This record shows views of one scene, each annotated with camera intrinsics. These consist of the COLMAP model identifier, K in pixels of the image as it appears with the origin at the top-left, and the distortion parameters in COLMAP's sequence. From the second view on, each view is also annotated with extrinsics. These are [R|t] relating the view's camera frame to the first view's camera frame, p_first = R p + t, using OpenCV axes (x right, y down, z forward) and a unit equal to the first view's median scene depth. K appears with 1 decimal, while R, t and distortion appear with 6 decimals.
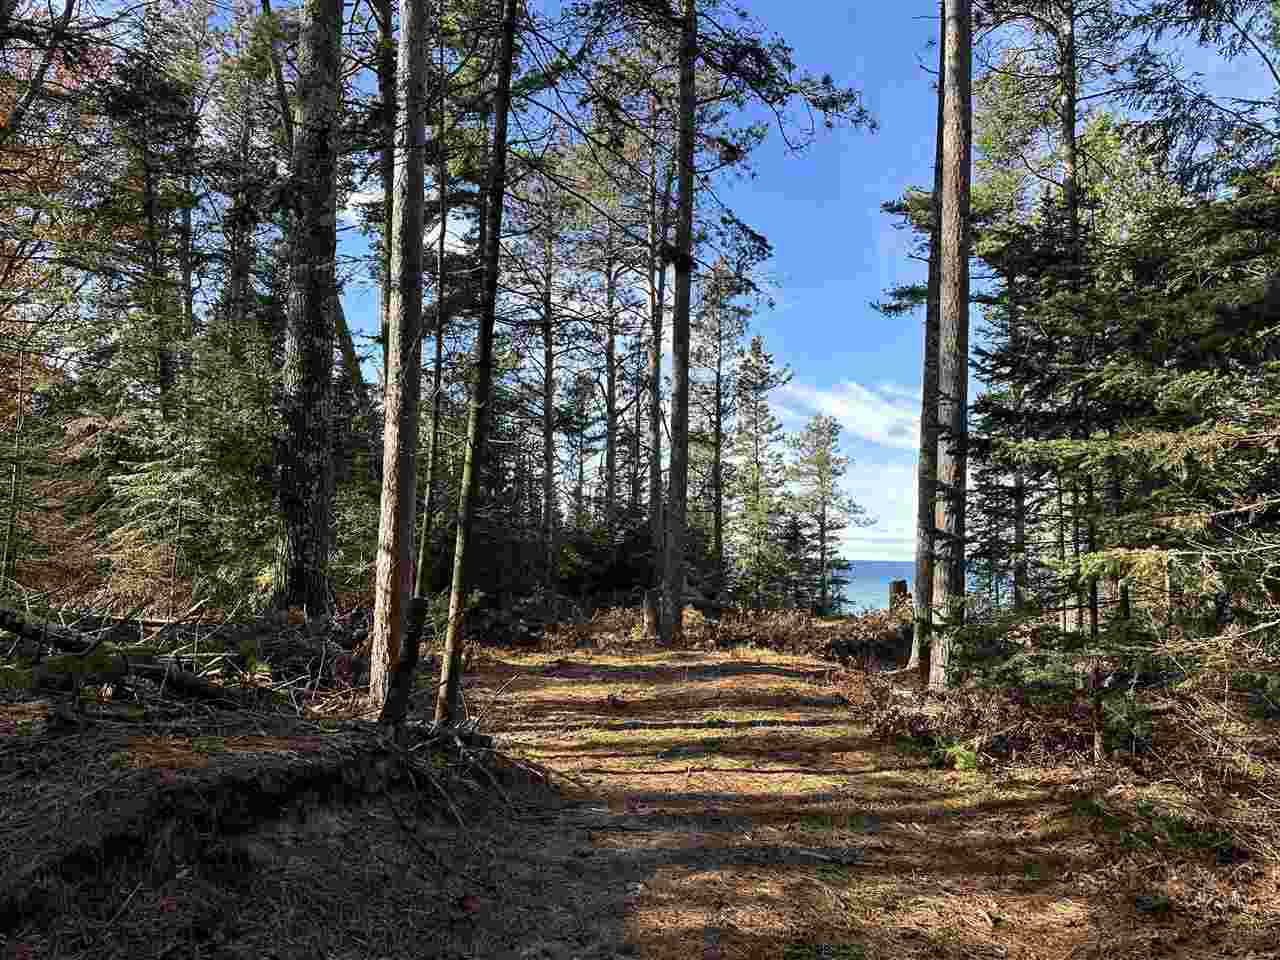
lens RADIAL K [[892.0, 0, 644.0], [0, 892.0, 464.1], [0, 0, 1]] dist [0.096789, -0.004393]
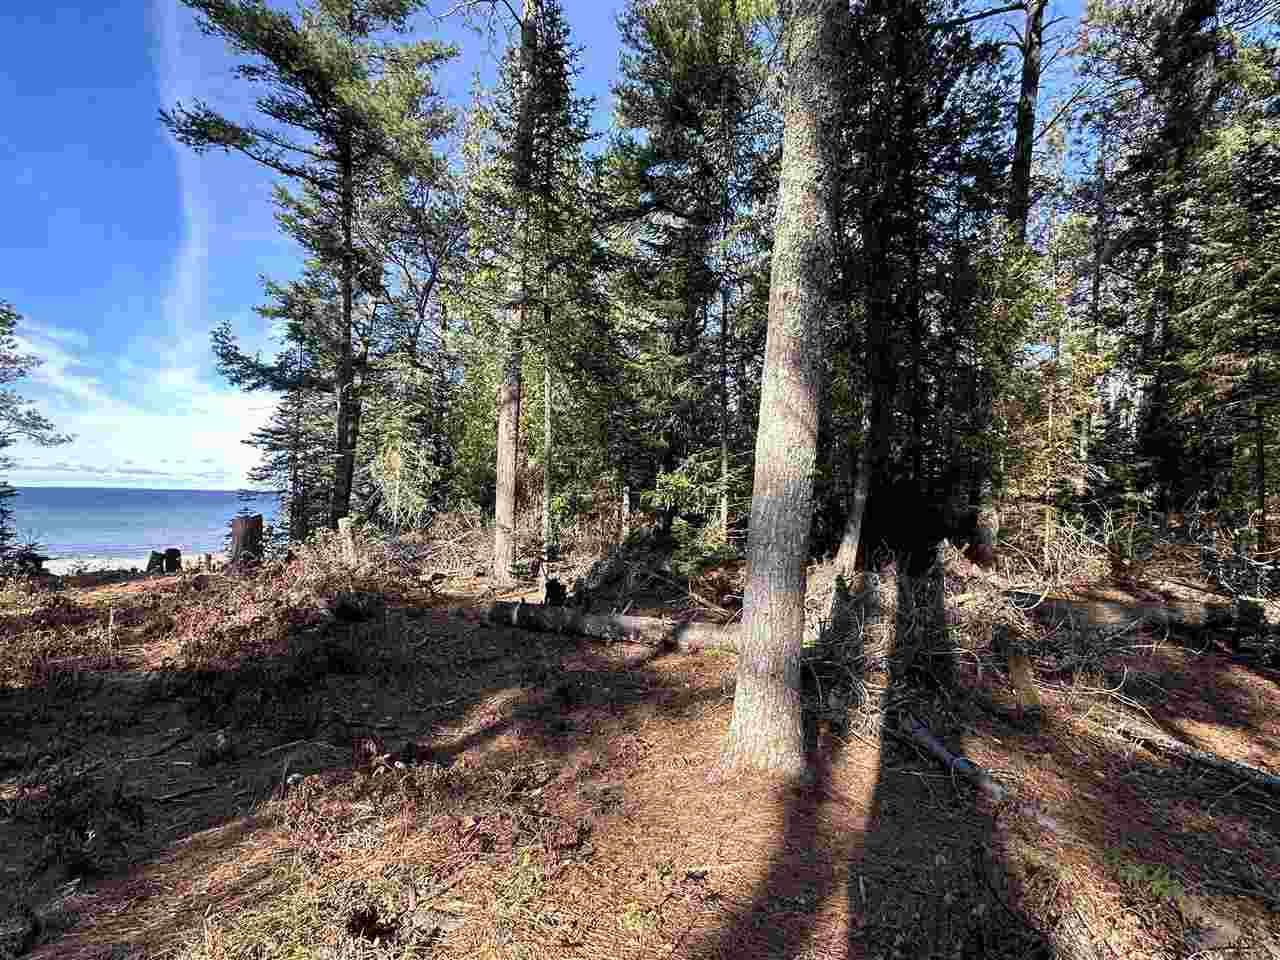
lens RADIAL K [[622.6, 0, 613.2], [0, 622.6, 480.0], [0, 0, 1]] dist [0.006995, 0.001333]
pose [[0.510430, 0.014229, 0.859802, 0.014727], [-0.096257, 0.994525, 0.040685, 0.033569], [-0.854515, -0.103529, 0.509005, 0.304718]]
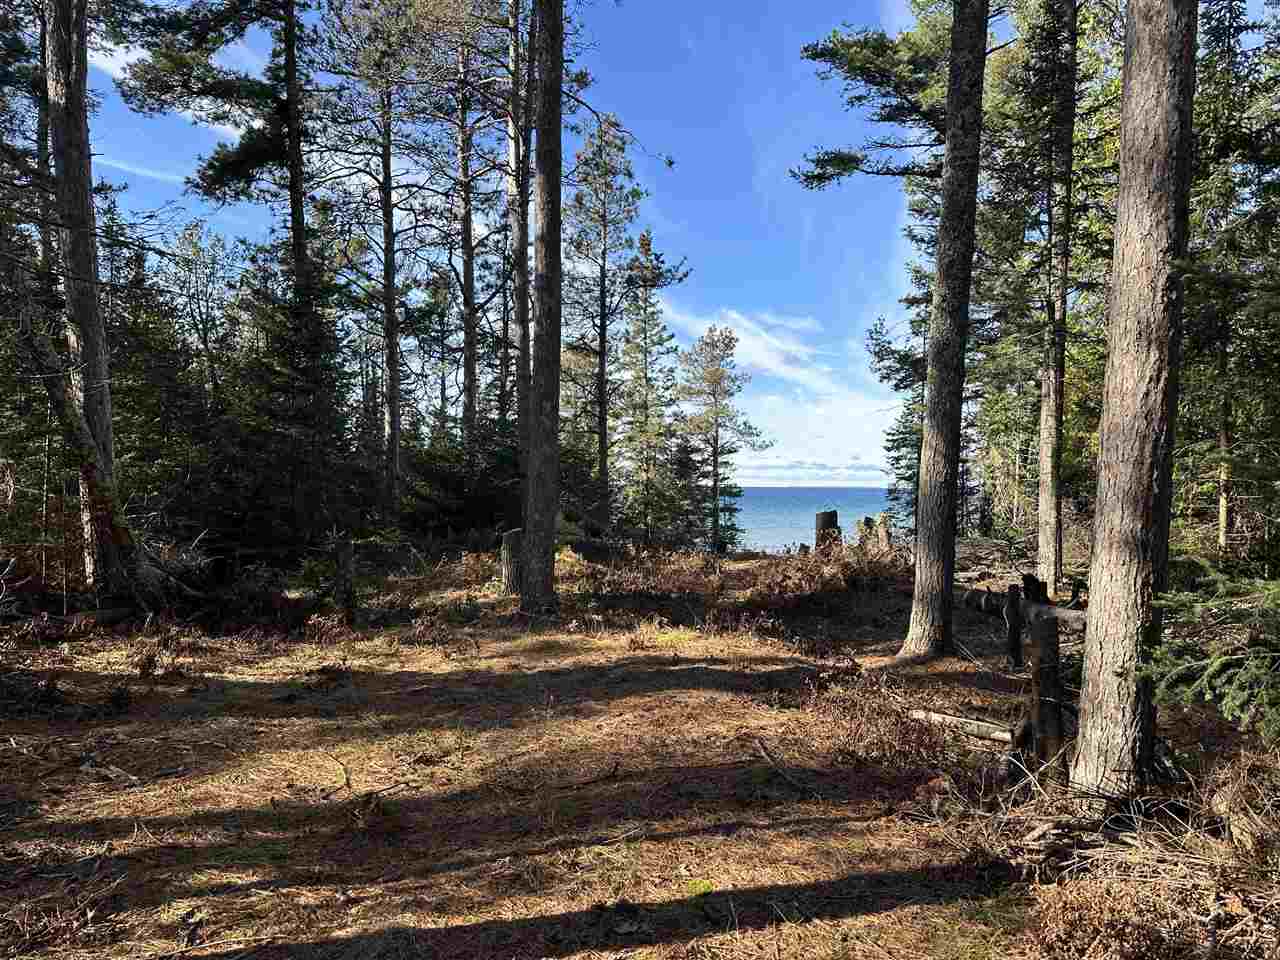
lens RADIAL K [[892.0, 0, 642.0], [0, 892.0, 485.1], [0, 0, 1]] dist [0.096789, -0.004393]
pose [[0.991711, -0.008904, 0.128177, 0.009102], [-0.004376, 0.994677, 0.102952, 0.013539], [-0.128411, -0.102660, 0.986393, 0.129088]]
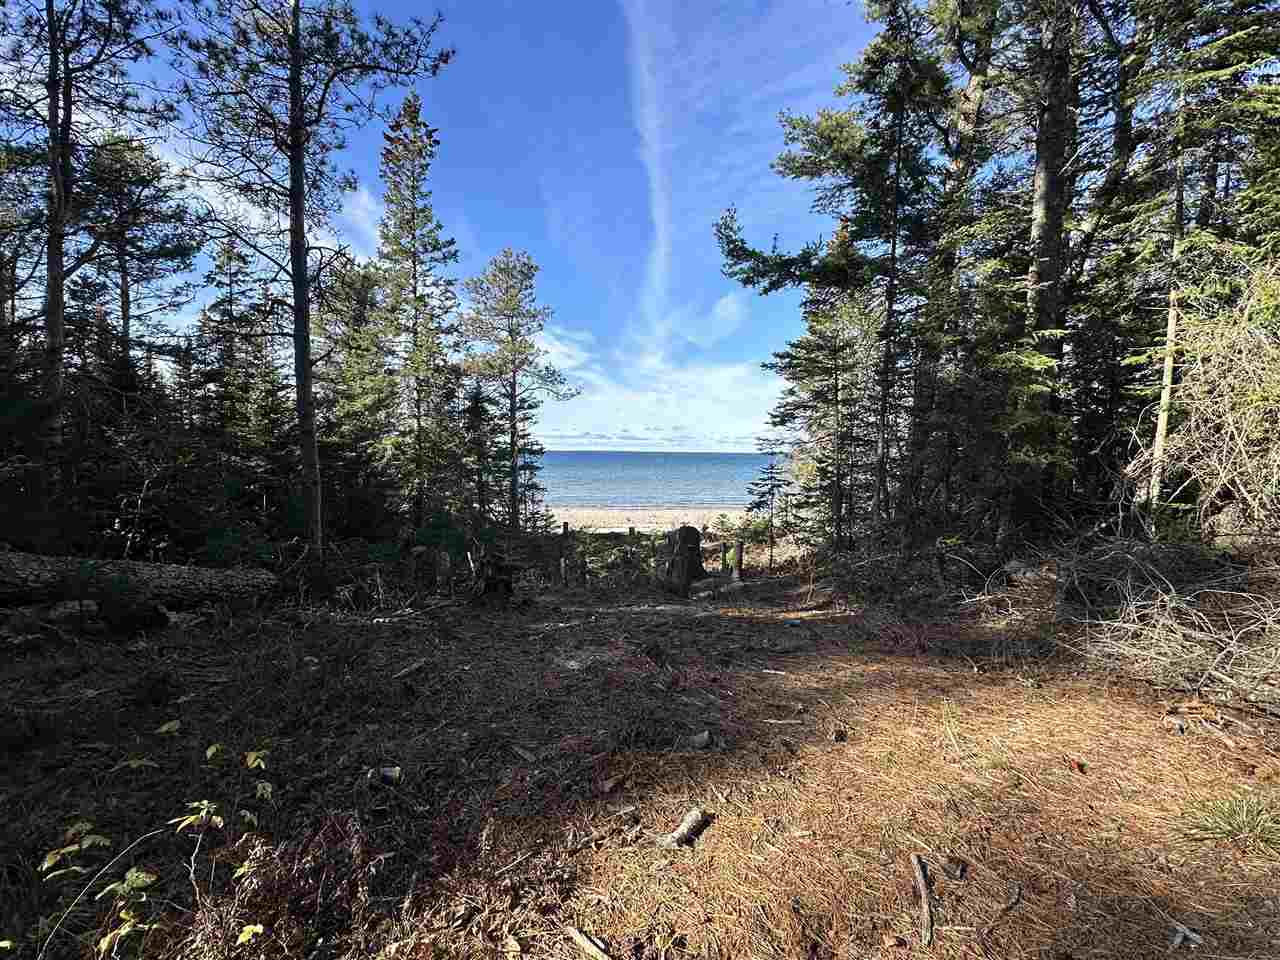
lens RADIAL K [[622.6, 0, 635.2], [0, 622.6, 491.0], [0, 0, 1]] dist [0.006995, 0.001333]
pose [[0.923795, -0.032183, 0.381533, 0.104688], [-0.032981, 0.986069, 0.163032, 0.067722], [-0.381465, -0.163192, 0.909864, 0.539683]]
